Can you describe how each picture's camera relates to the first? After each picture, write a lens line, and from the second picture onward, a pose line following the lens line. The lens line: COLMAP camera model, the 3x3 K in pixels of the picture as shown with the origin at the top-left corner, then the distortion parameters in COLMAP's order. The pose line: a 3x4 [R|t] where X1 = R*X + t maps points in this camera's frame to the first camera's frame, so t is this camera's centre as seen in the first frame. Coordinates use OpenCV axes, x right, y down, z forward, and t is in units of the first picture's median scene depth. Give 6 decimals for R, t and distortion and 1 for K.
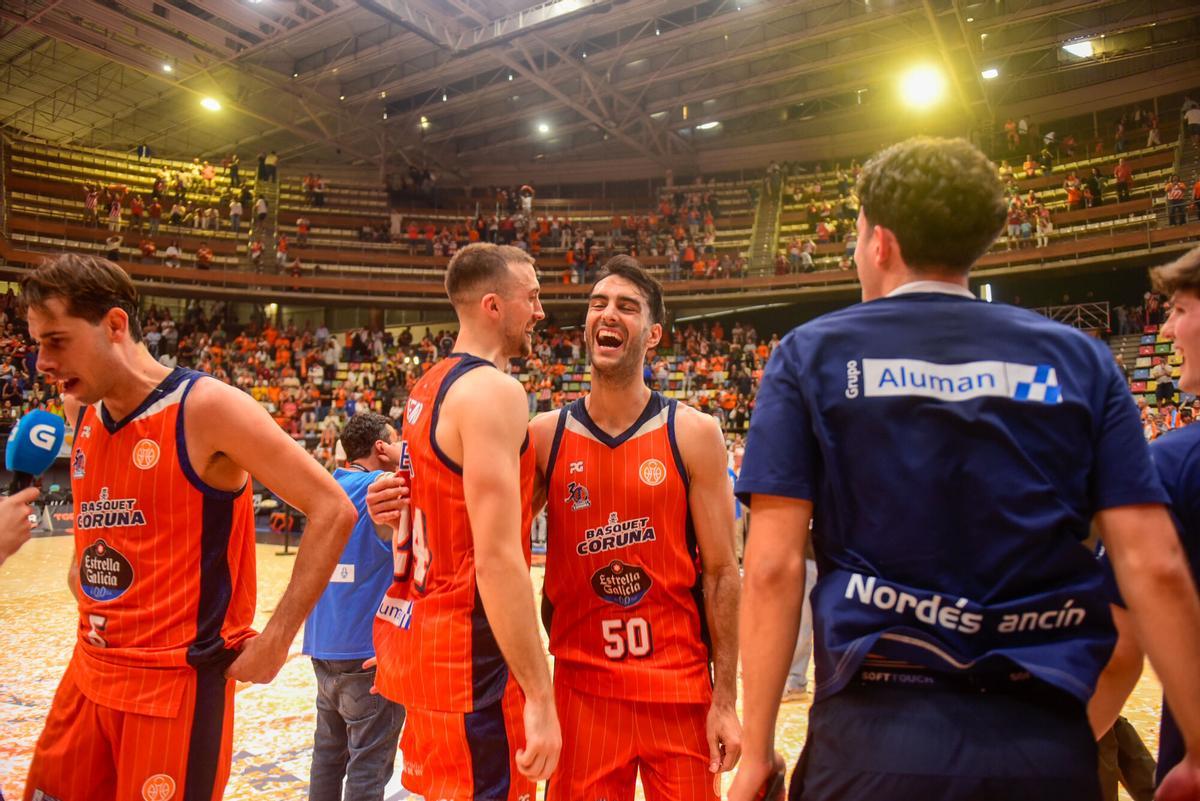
lens RADIAL K [[804.7, 0, 605.9], [0, 804.7, 406.1], [0, 0, 1]] dist [-0.050967, -0.002490]
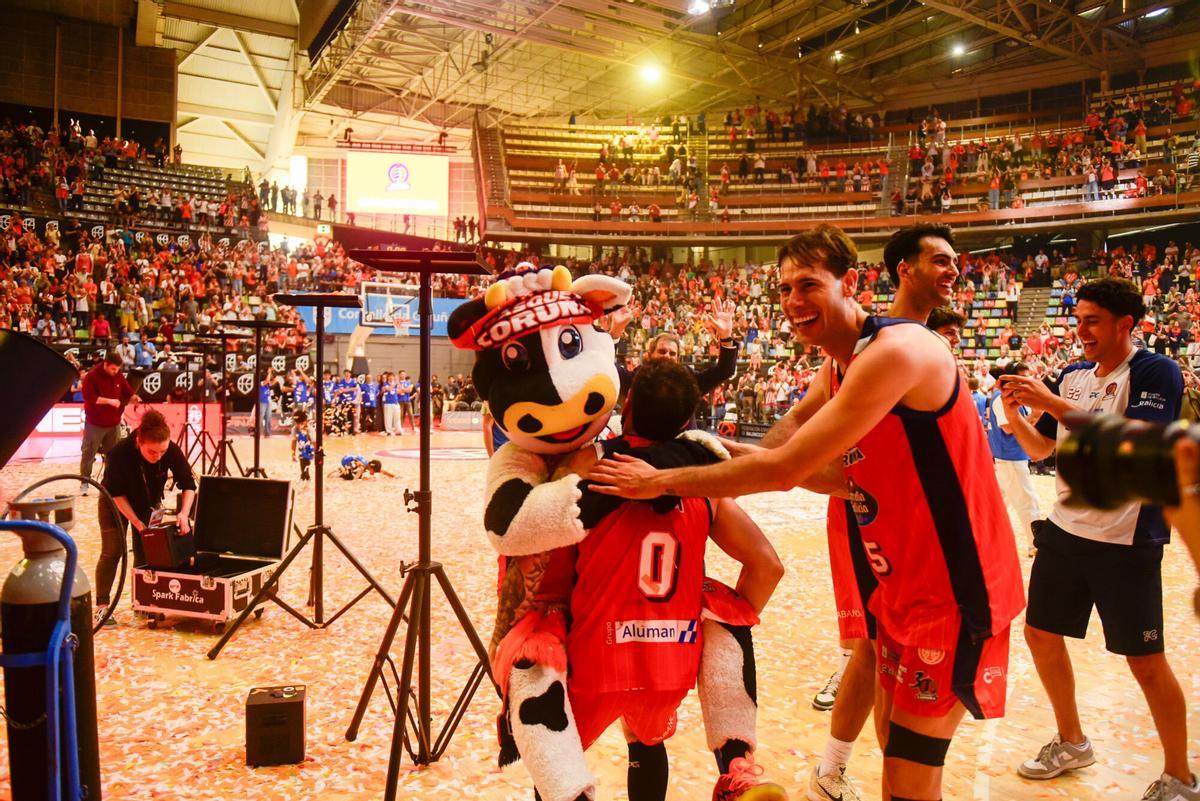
lens RADIAL K [[826.7, 0, 618.9], [0, 826.7, 400.2], [0, 0, 1]] dist [-0.050255, -0.001505]
pose [[0.884984, 0.025300, -0.464933, 0.031554], [0.015175, 0.996425, 0.083107, -0.006508], [0.465373, -0.080604, 0.881437, -0.127268]]
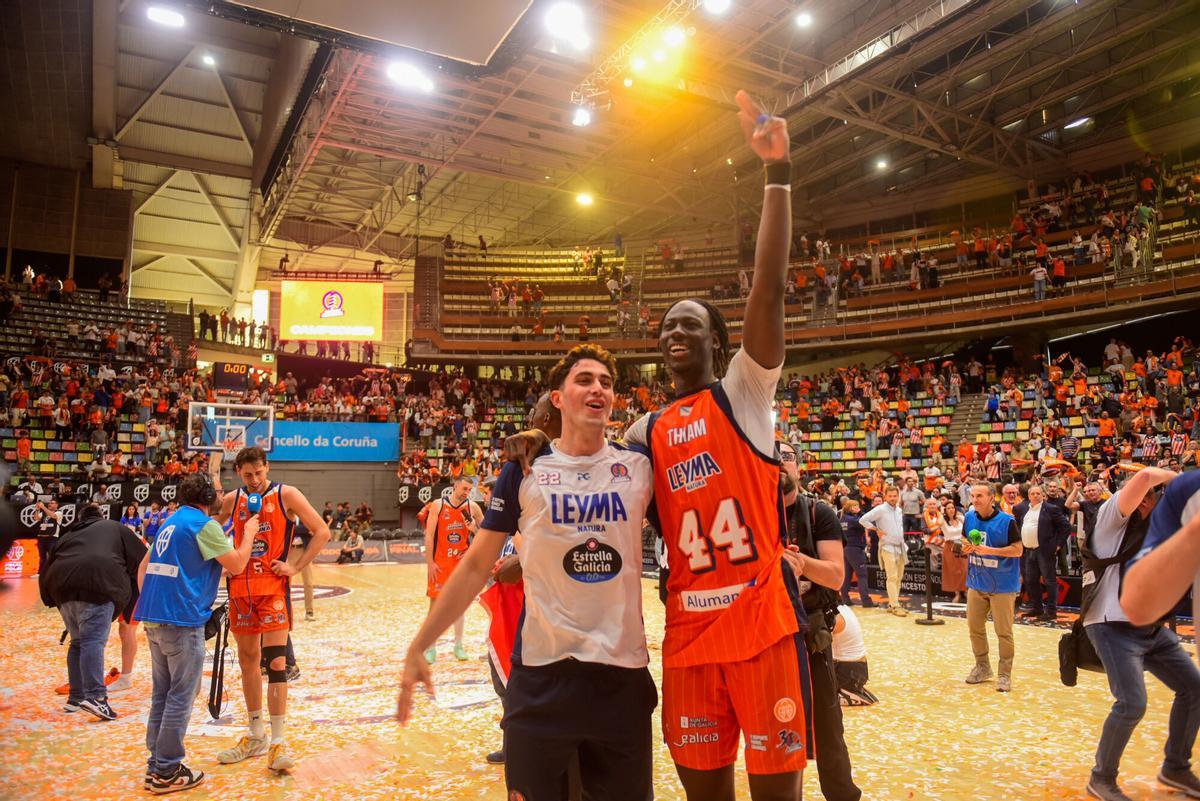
lens RADIAL K [[804.7, 0, 599.4], [0, 804.7, 410.4], [0, 0, 1]] dist [-0.050967, -0.002490]
pose [[0.878841, -0.062612, -0.472989, 0.070128], [0.041616, 0.997633, -0.054736, -0.000689], [0.475297, 0.028420, 0.879366, -0.038720]]
